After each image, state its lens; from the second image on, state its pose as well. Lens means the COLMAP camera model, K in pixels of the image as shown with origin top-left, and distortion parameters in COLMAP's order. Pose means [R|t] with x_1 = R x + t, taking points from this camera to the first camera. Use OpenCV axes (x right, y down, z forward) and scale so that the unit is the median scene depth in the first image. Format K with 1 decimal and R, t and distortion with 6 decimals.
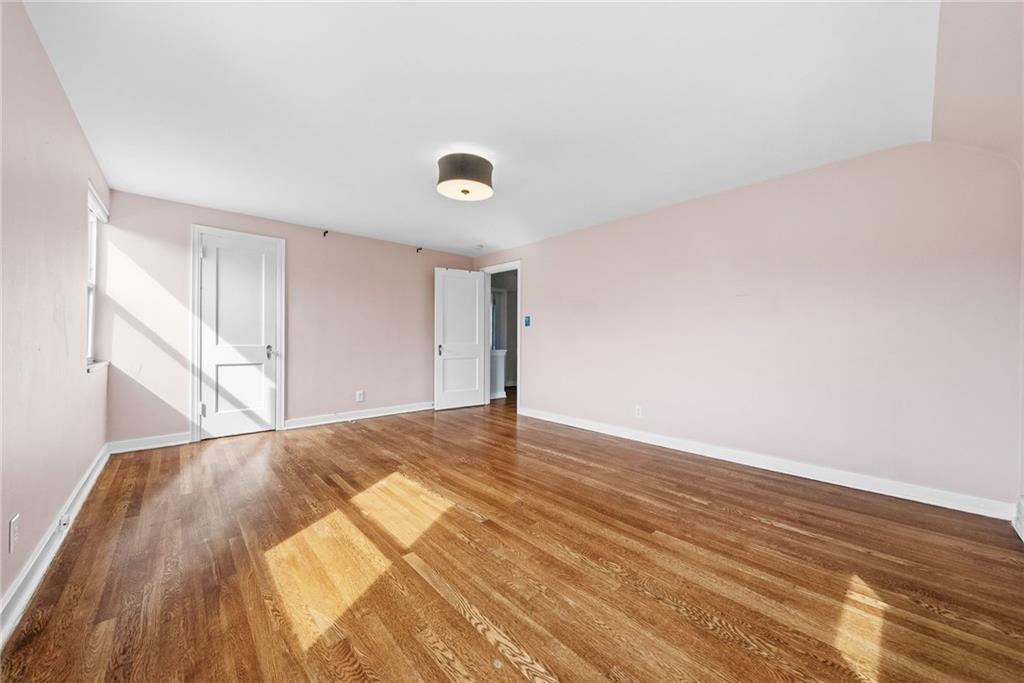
lens RADIAL K [[362.3, 0, 522.0], [0, 362.3, 339.3], [0, 0, 1]] dist [0.000346, -0.000060]
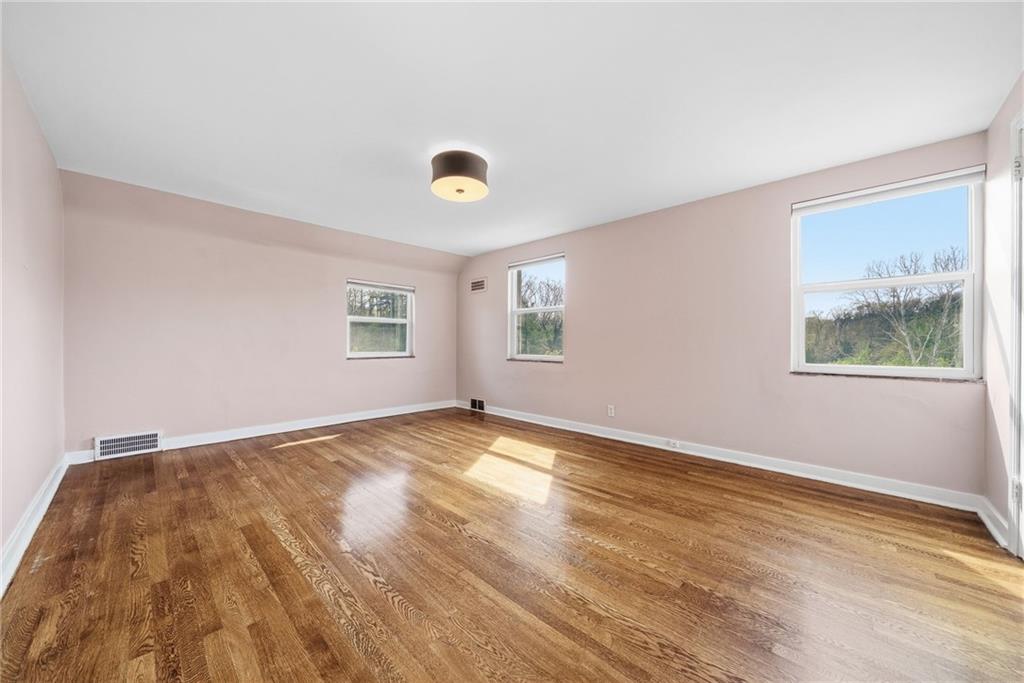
lens RADIAL K [[362.3, 0, 522.0], [0, 362.3, 339.3], [0, 0, 1]] dist [0.000346, -0.000060]
pose [[-0.997799, -0.007924, -0.065839, -0.314421], [-0.007233, 0.999916, -0.010740, 0.002870], [0.065919, -0.010240, -0.997772, 2.376577]]
